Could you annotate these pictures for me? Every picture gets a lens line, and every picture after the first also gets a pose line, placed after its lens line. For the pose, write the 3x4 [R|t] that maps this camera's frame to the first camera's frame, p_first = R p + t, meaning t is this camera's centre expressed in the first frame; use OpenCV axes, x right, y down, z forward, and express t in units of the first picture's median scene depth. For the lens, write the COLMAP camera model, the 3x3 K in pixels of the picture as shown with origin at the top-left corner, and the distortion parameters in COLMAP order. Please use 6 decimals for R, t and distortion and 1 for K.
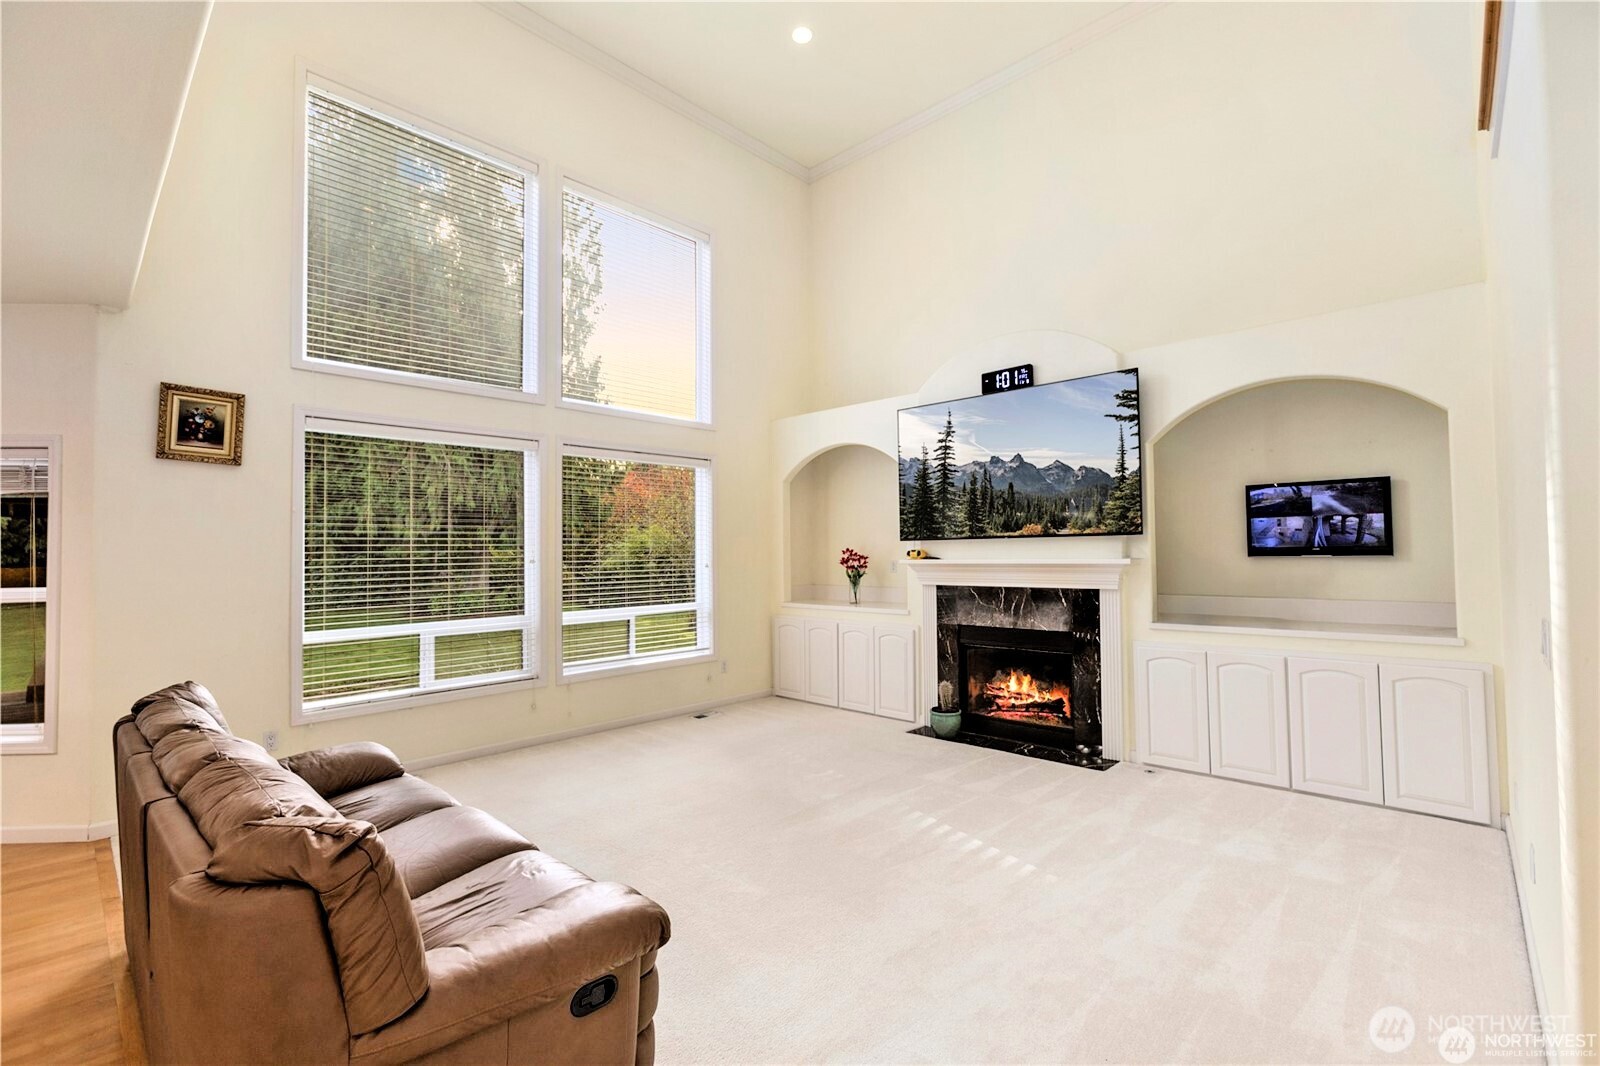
lens RADIAL K [[702.6, 0, 806.7], [0, 702.6, 550.2], [0, 0, 1]] dist [-0.015128, 0.008695]
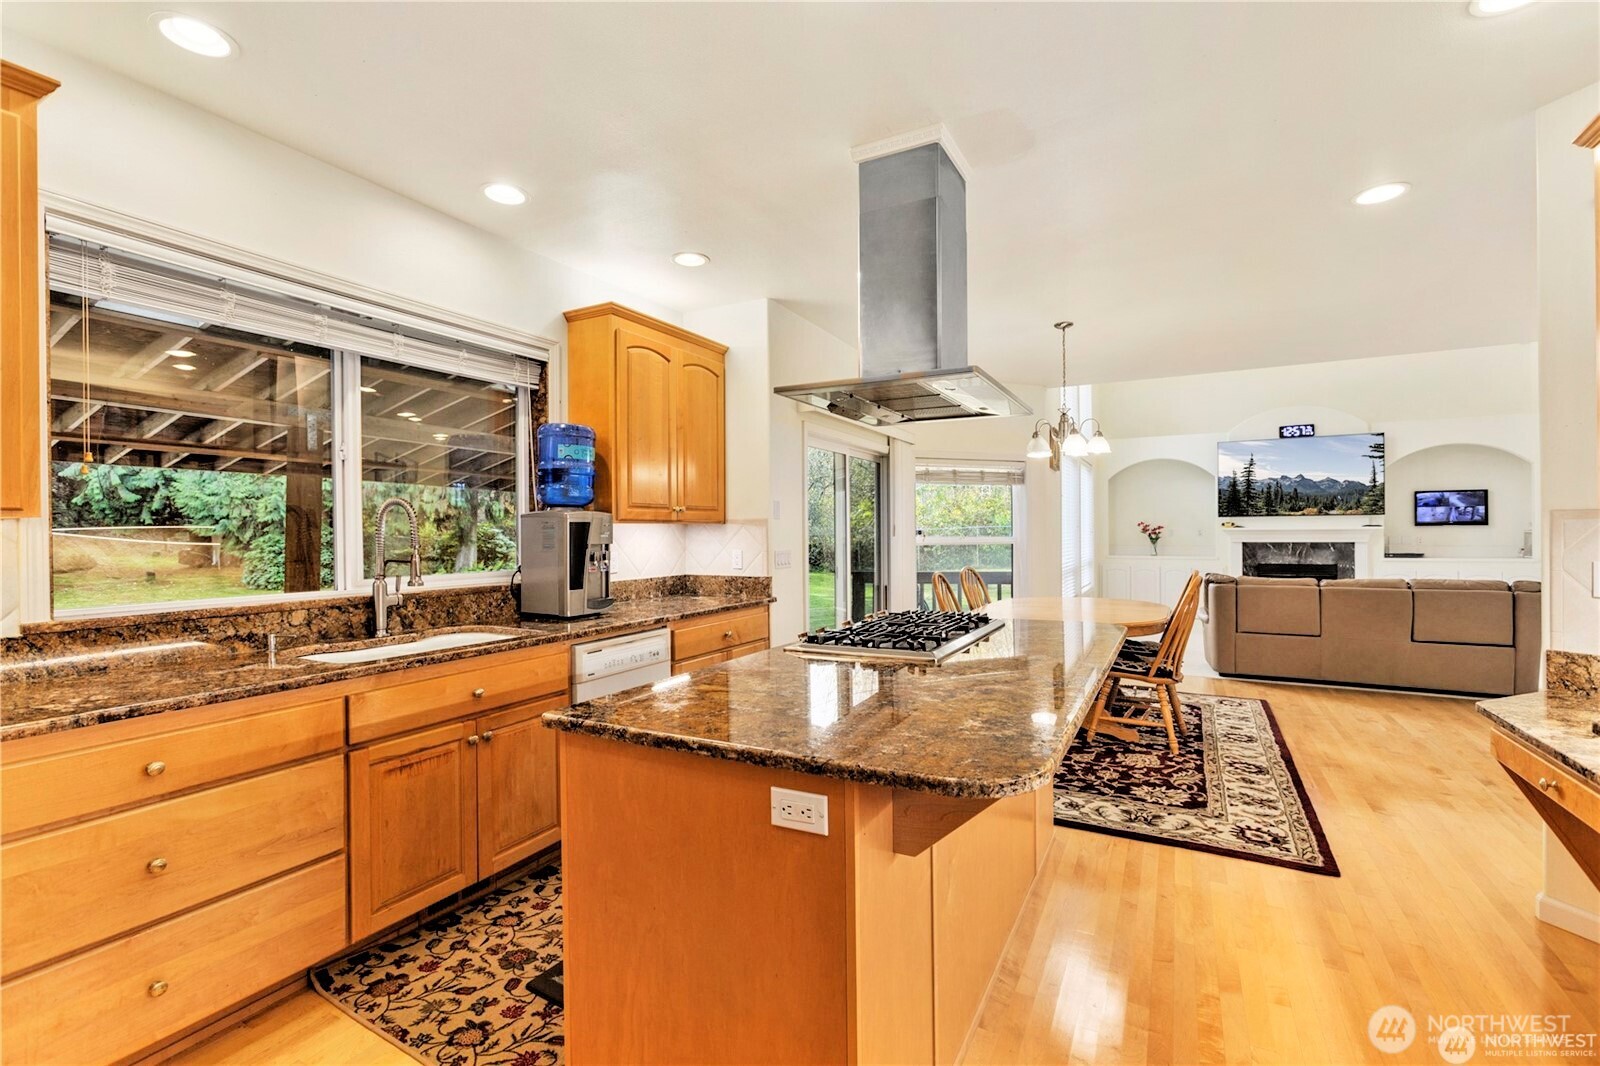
lens RADIAL K [[702.6, 0, 800.0], [0, 702.6, 534.2], [0, 0, 1]] dist [-0.015128, 0.008695]
pose [[0.968003, 0.002932, 0.250923, -1.564360], [-0.004739, 0.999967, 0.006598, 0.027111], [-0.250895, -0.007576, 0.967985, -0.507844]]
